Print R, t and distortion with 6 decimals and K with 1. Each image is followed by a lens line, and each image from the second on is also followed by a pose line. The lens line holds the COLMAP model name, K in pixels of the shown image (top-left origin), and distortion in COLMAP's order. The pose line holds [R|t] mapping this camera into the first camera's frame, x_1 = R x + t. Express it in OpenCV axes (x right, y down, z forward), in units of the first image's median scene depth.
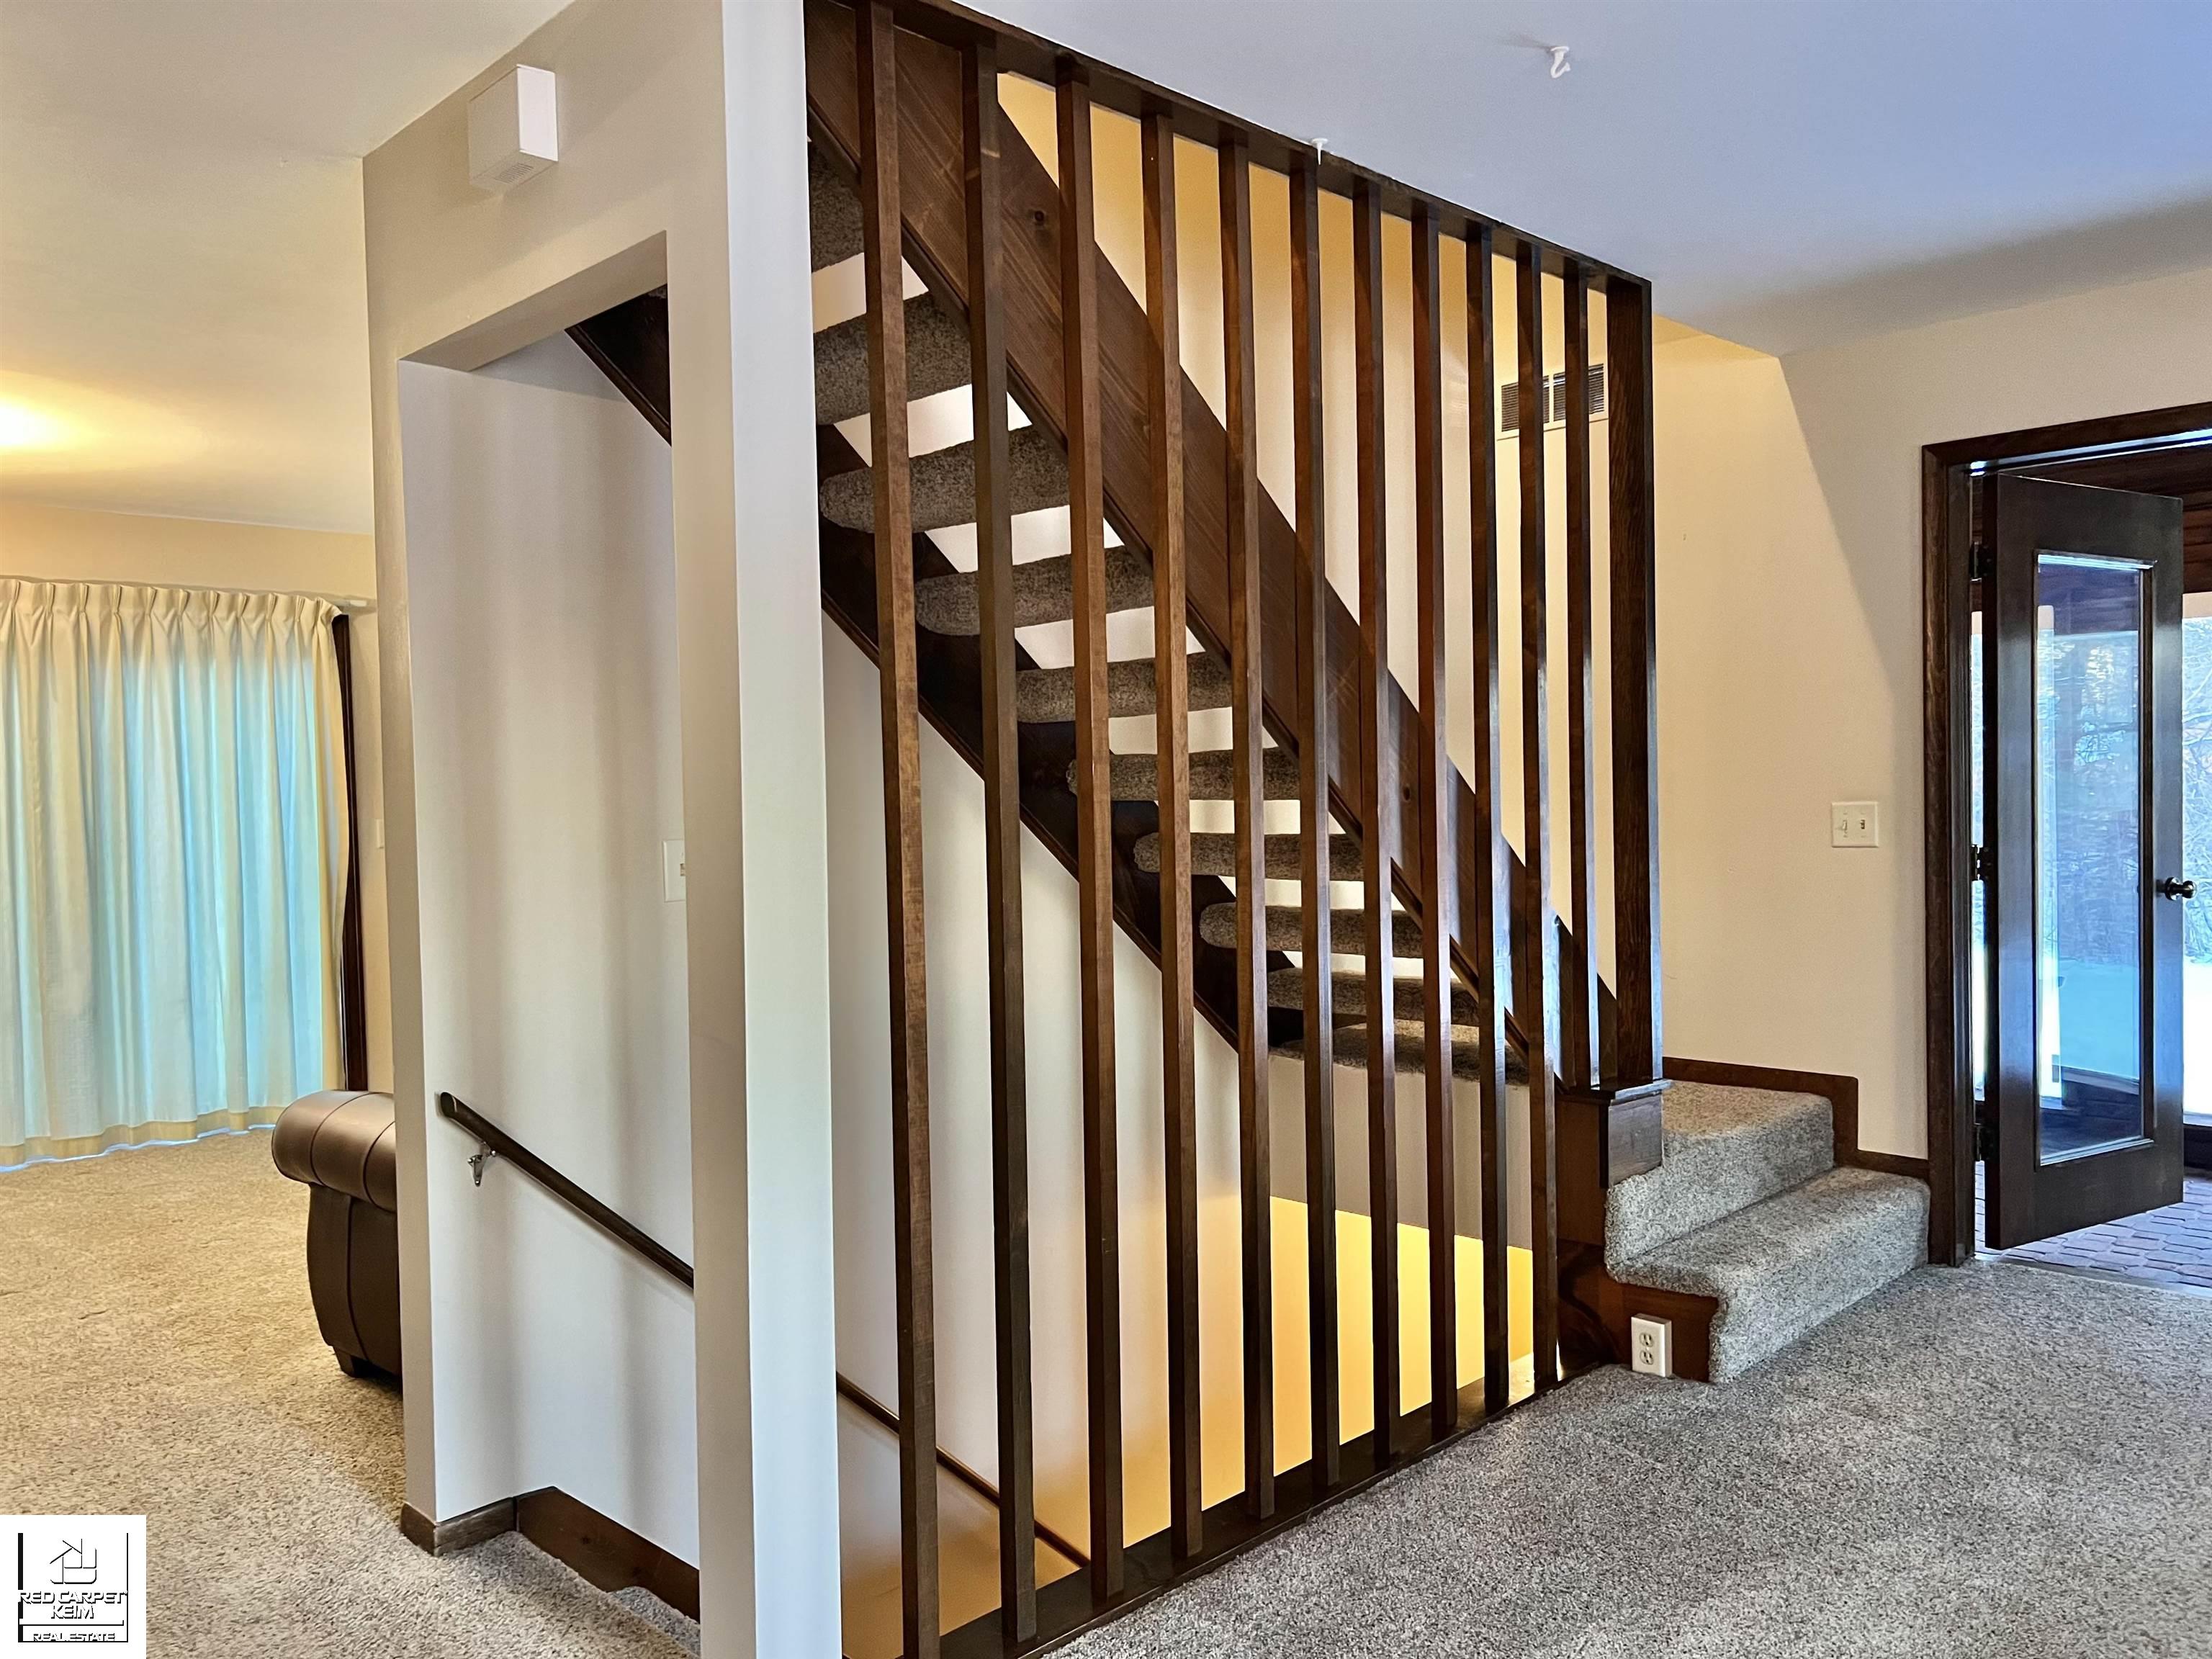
lens RADIAL K [[1677.4, 0, 1105.7], [0, 1677.4, 834.6], [0, 0, 1]] dist [0.039522, -0.007076]
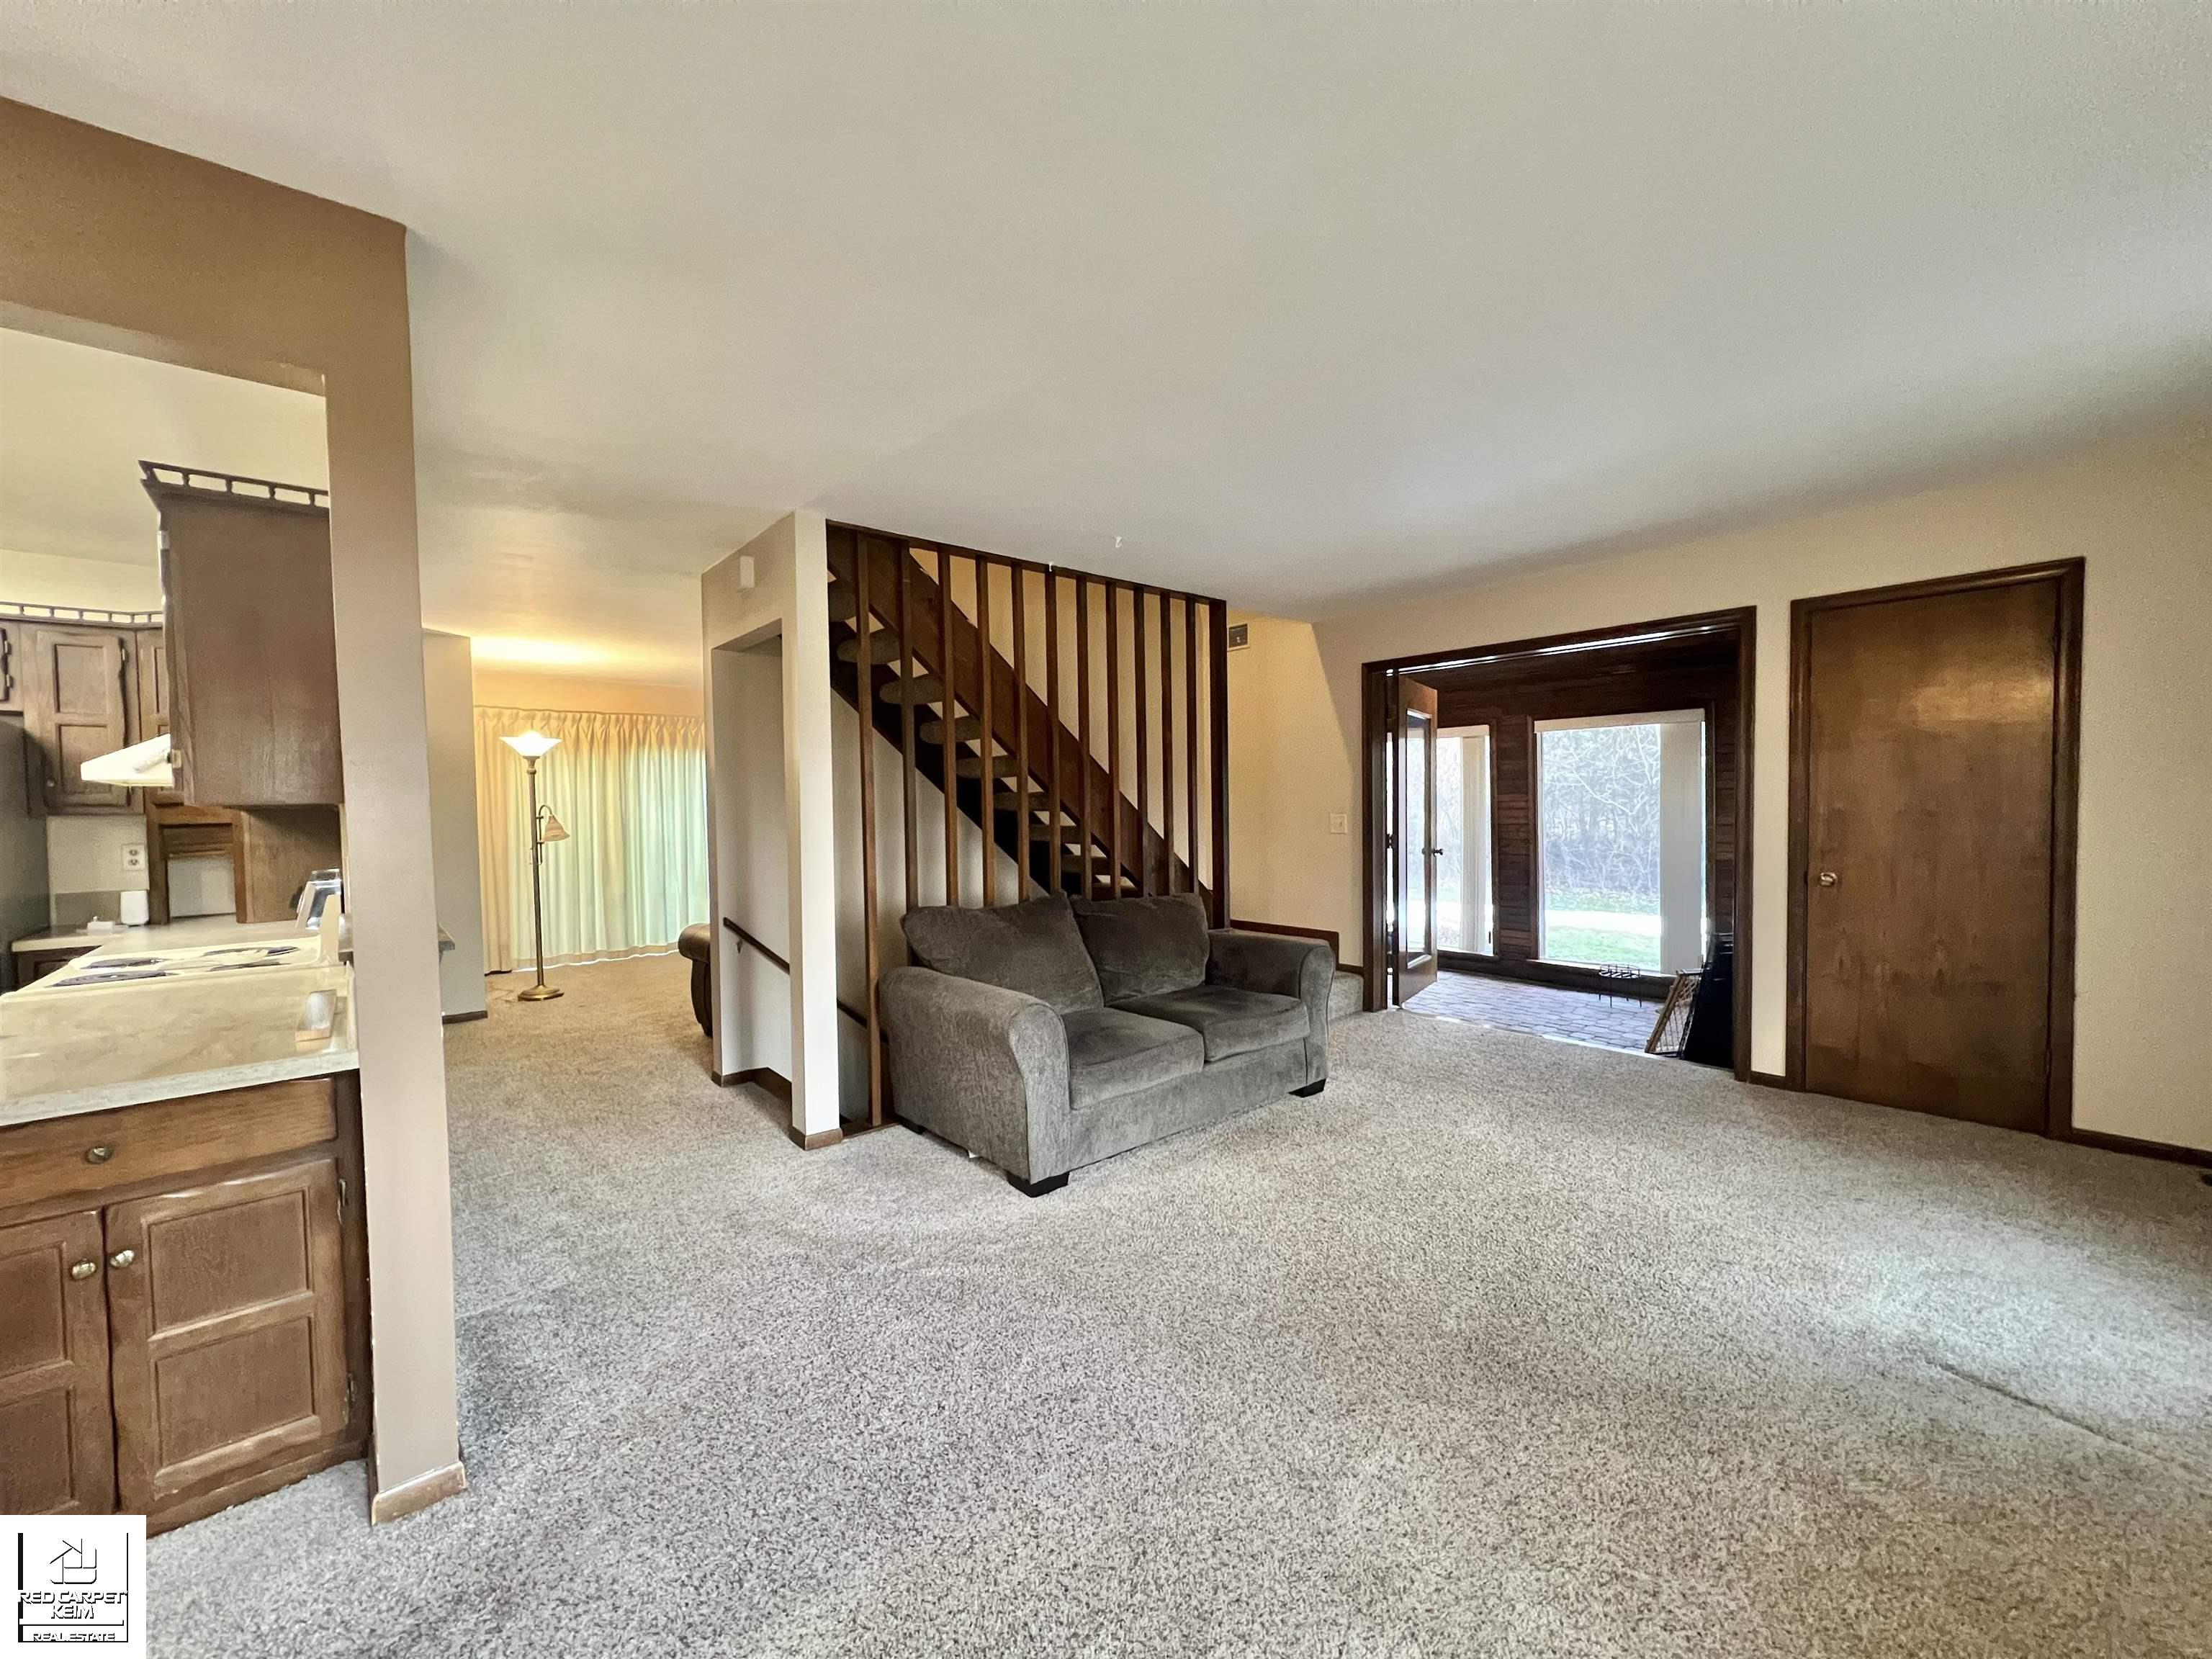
lens RADIAL K [[896.1, 0, 1107.2], [0, 896.1, 826.3], [0, 0, 1]] dist [-0.003034, -0.000075]
pose [[0.997818, 0.009067, -0.065401, 0.240847], [-0.009241, 0.999955, -0.002354, 0.003686], [0.065377, 0.002953, 0.997856, -0.303077]]
